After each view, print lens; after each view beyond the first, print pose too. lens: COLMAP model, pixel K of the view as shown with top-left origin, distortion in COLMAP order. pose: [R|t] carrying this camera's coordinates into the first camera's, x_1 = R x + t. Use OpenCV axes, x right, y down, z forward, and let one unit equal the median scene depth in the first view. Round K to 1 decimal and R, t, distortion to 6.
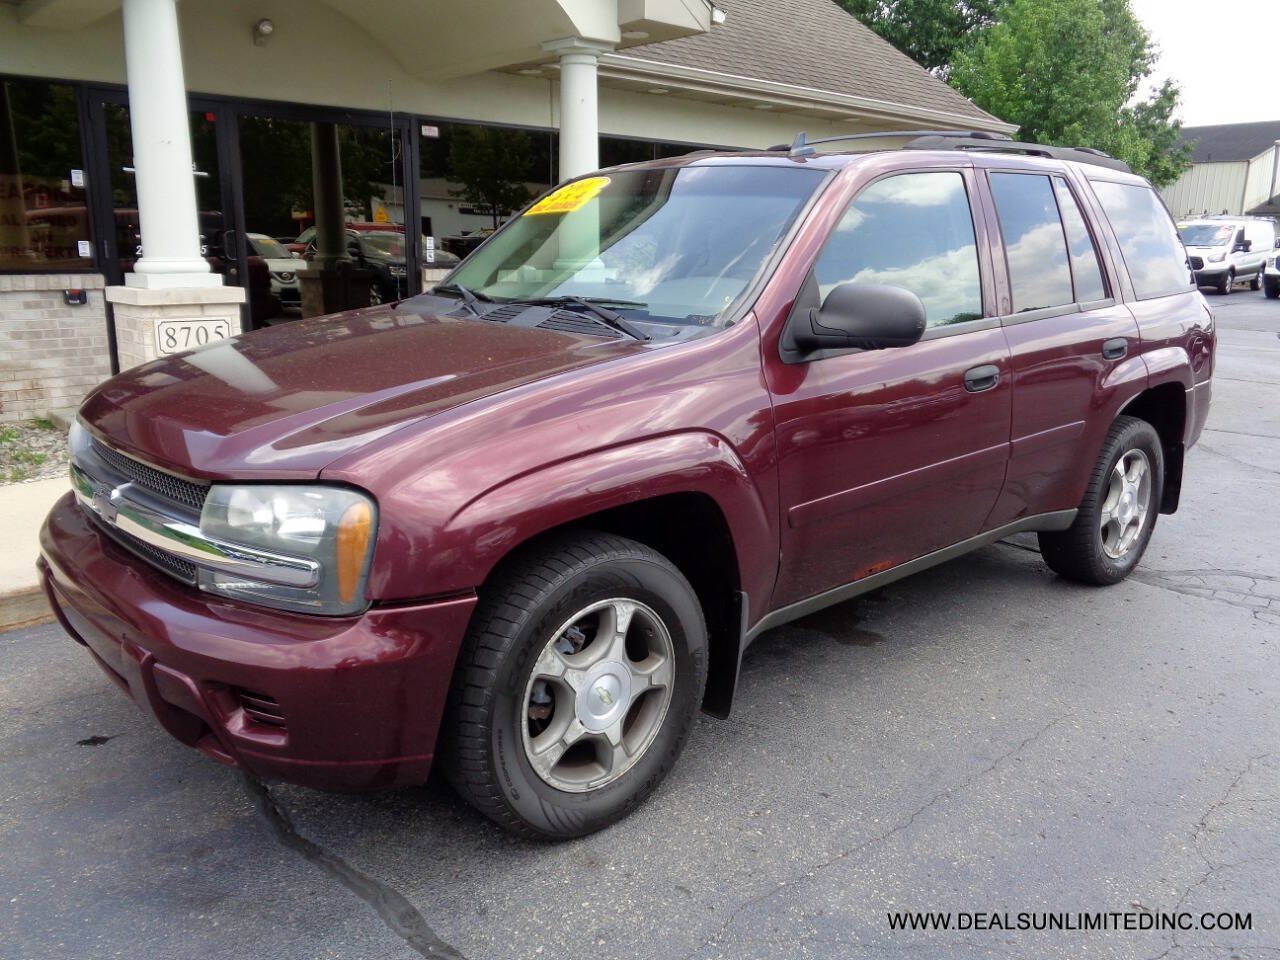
lens RADIAL K [[1025.6, 0, 640.0], [0, 1025.6, 480.0], [0, 0, 1]] dist [0.004218, 0.008442]
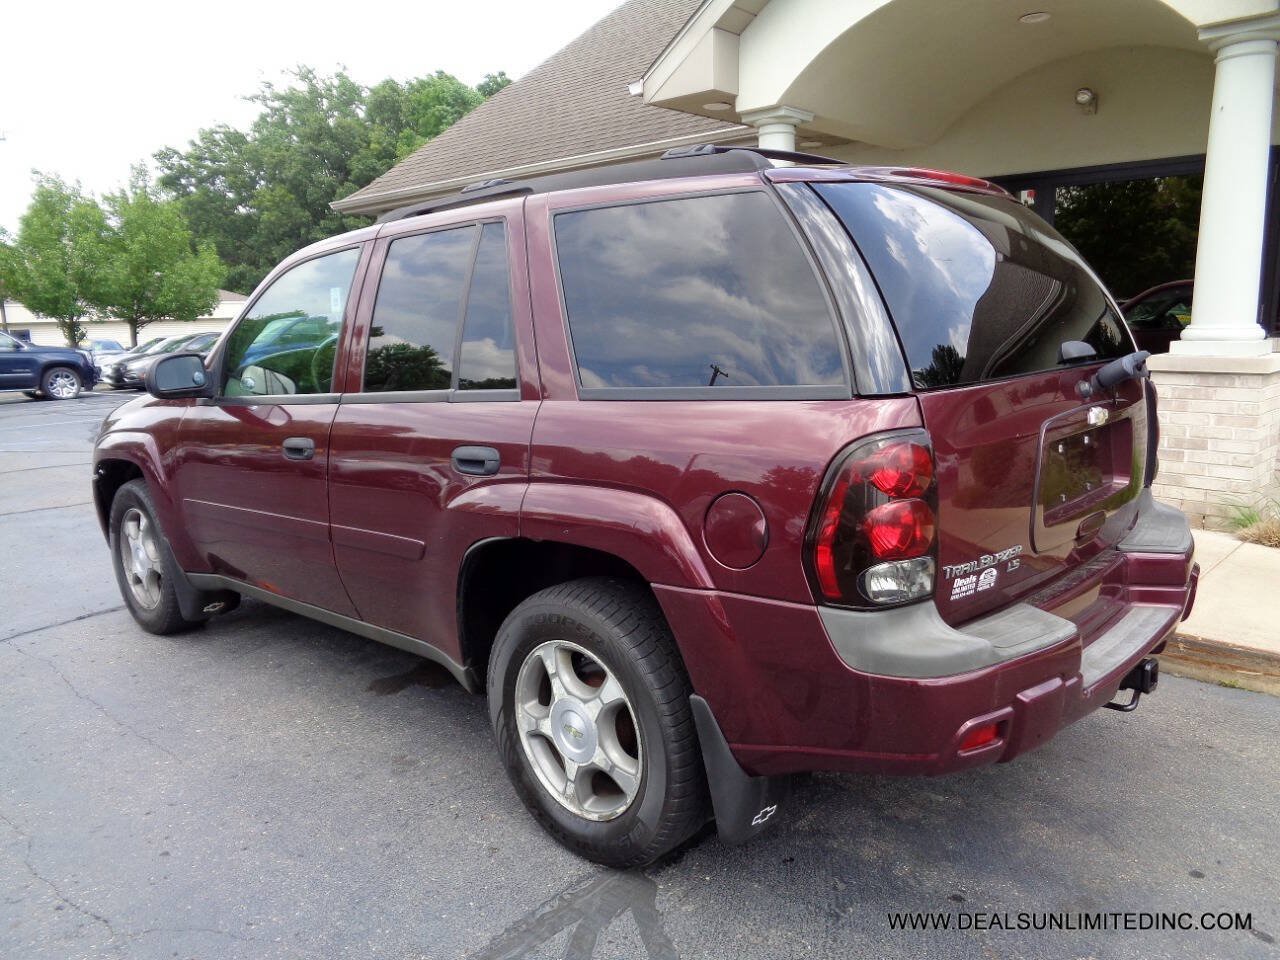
lens RADIAL K [[1025.6, 0, 640.0], [0, 1025.6, 480.0], [0, 0, 1]] dist [0.004218, 0.008442]
pose [[0.055288, 0.139422, -0.988688, 1.049135], [-0.206678, 0.970355, 0.125279, -0.195445], [0.976846, 0.197414, 0.082465, 0.972044]]
